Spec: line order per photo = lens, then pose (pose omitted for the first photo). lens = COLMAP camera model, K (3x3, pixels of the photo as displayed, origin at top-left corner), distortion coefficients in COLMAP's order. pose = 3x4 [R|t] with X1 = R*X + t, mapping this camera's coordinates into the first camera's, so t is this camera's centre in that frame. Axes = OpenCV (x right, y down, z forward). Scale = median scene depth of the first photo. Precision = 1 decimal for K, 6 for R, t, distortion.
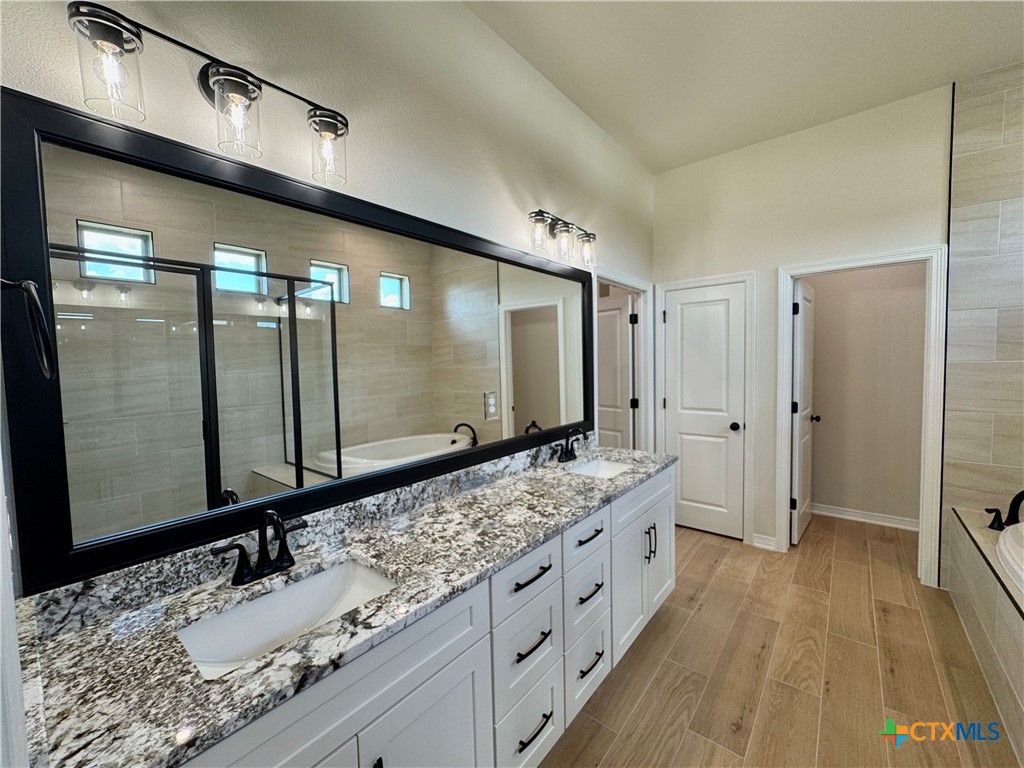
lens RADIAL K [[407.7, 0, 516.5], [0, 407.7, 383.1], [0, 0, 1]] dist [-0.004146, 0.000832]
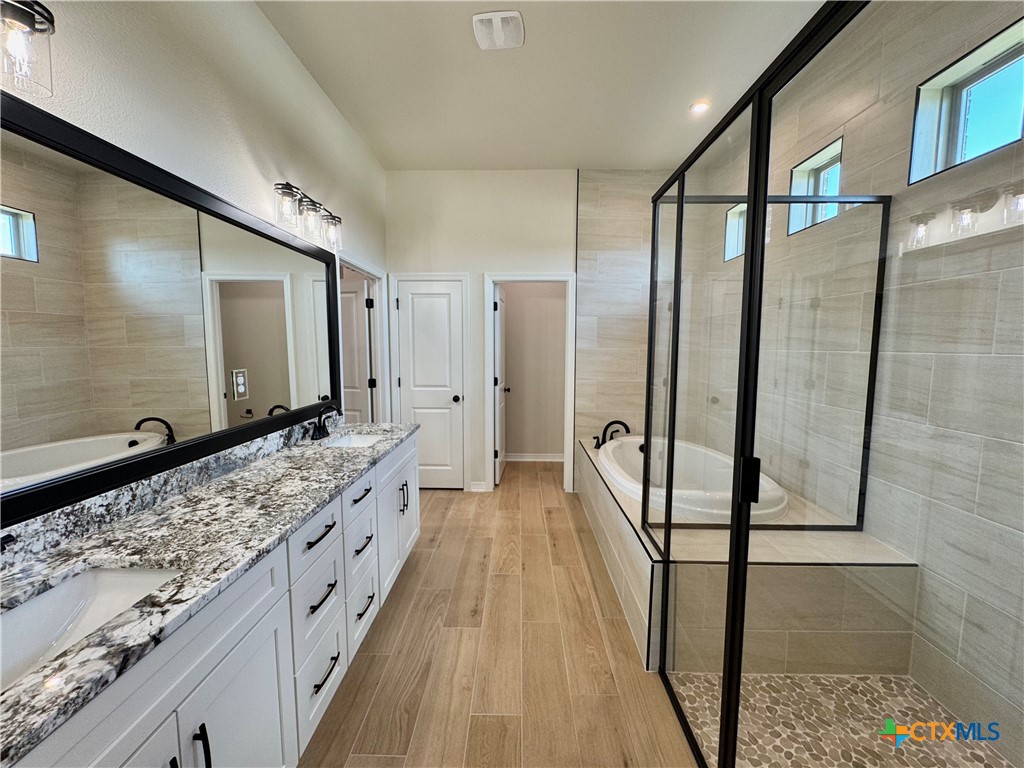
lens RADIAL K [[407.7, 0, 510.6], [0, 407.7, 383.6], [0, 0, 1]] dist [-0.004146, 0.000832]
pose [[0.786101, -0.034455, 0.617137, -0.131904], [0.013046, 0.999148, 0.039165, 0.021290], [-0.617961, -0.022736, 0.785880, -0.096685]]
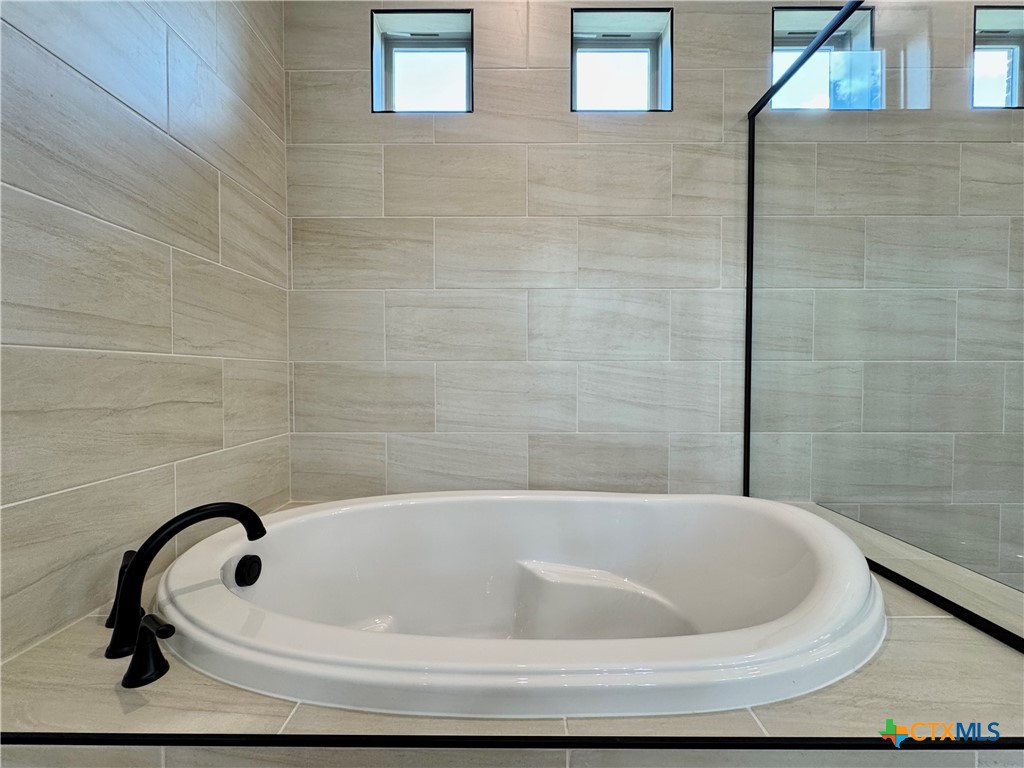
lens RADIAL K [[407.7, 0, 512.4], [0, 407.7, 383.8], [0, 0, 1]] dist [-0.004146, 0.000832]
pose [[-0.636091, 0.006962, 0.771582, 0.716134], [0.055910, 0.997747, 0.037090, 0.121031], [-0.769586, 0.066731, -0.635047, 0.925537]]
